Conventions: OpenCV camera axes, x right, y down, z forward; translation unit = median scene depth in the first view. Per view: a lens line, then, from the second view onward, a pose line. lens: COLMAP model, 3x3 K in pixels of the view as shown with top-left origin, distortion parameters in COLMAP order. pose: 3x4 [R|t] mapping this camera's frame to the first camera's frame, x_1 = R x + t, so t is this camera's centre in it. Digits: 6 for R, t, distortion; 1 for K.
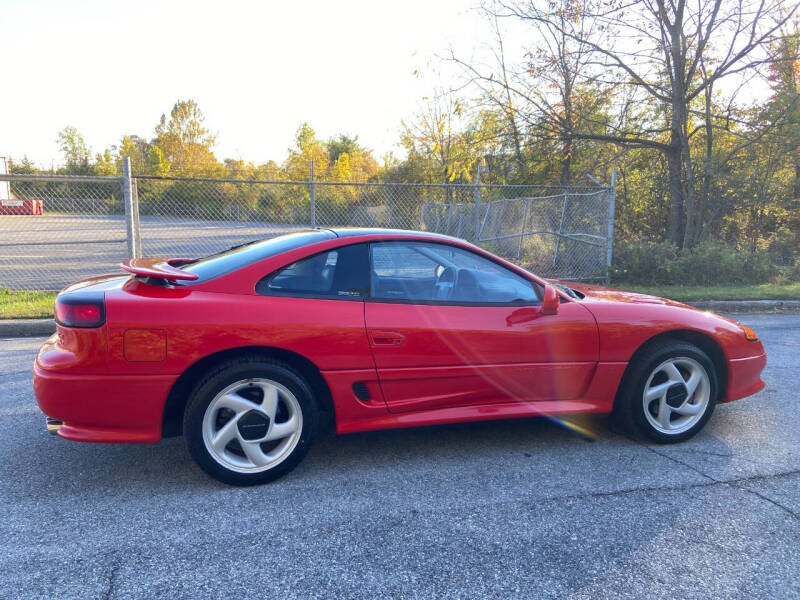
lens RADIAL K [[587.1, 0, 389.7], [0, 587.1, 304.9], [0, 0, 1]] dist [0.120808, -0.148720]
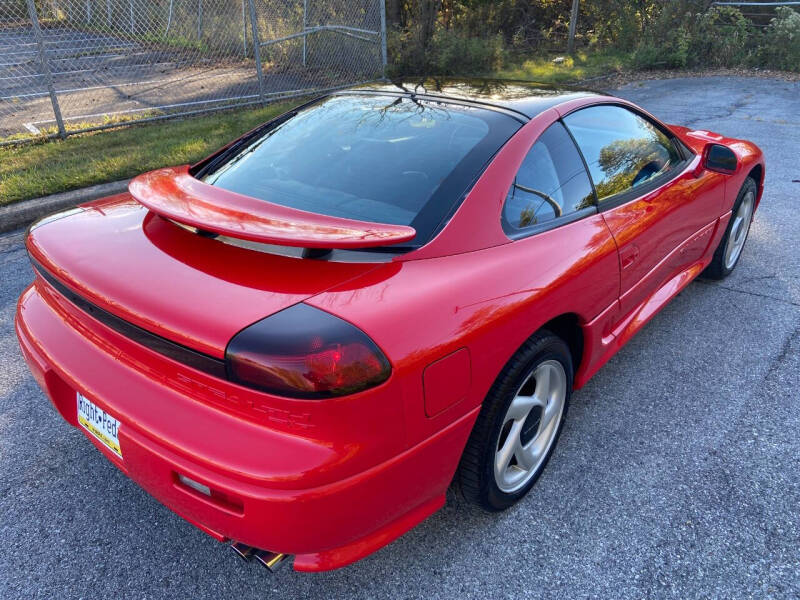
lens RADIAL K [[587.1, 0, 389.7], [0, 587.1, 304.9], [0, 0, 1]] dist [0.120808, -0.148720]
pose [[0.845440, -0.270329, 0.460602, -0.623899], [0.104635, 0.929562, 0.353504, -0.183769], [-0.523721, -0.250671, 0.814175, 0.533247]]
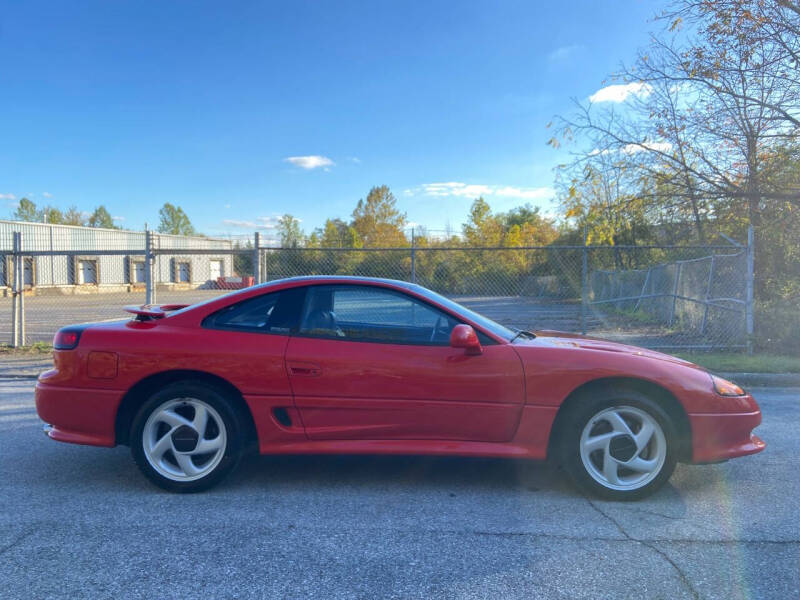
lens RADIAL K [[587.1, 0, 389.7], [0, 587.1, 304.9], [0, 0, 1]] dist [0.120808, -0.148720]
pose [[0.956669, 0.002096, -0.291169, 0.475133], [-0.036961, 0.992759, -0.114294, 0.058033], [0.288821, 0.120103, 0.949820, -0.027153]]
